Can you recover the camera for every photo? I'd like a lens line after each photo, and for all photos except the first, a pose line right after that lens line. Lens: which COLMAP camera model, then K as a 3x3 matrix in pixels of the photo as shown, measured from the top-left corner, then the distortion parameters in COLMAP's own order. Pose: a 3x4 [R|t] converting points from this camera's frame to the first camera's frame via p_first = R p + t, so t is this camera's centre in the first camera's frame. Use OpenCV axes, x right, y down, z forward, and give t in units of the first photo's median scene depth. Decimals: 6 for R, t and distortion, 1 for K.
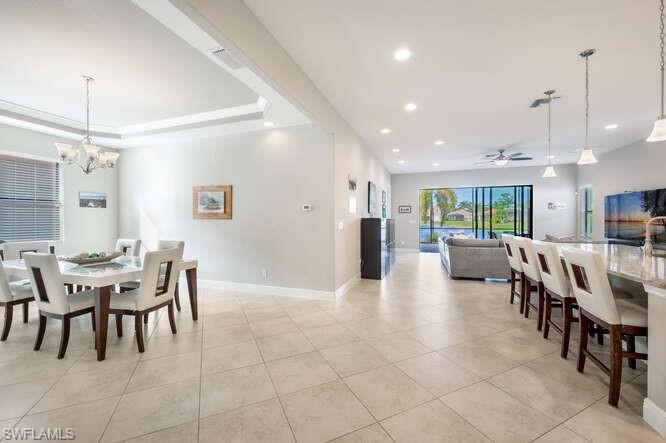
lens RADIAL K [[267.3, 0, 333.1], [0, 267.3, 222.7], [0, 0, 1]] dist [0.000076, 0.000019]
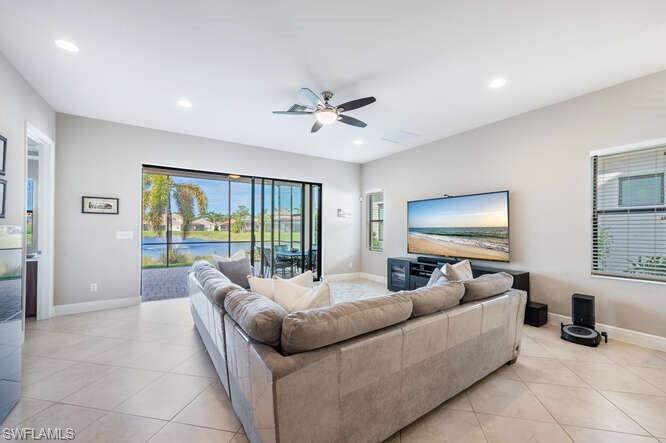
lens RADIAL K [[264.5, 0, 335.2], [0, 264.5, 220.2], [0, 0, 1]] dist [0.001825, 0.000088]
pose [[0.607313, 0.028820, 0.793939, 0.351329], [0.007661, 0.999083, -0.042127, -0.015454], [-0.794425, 0.031667, 0.606536, 0.986603]]
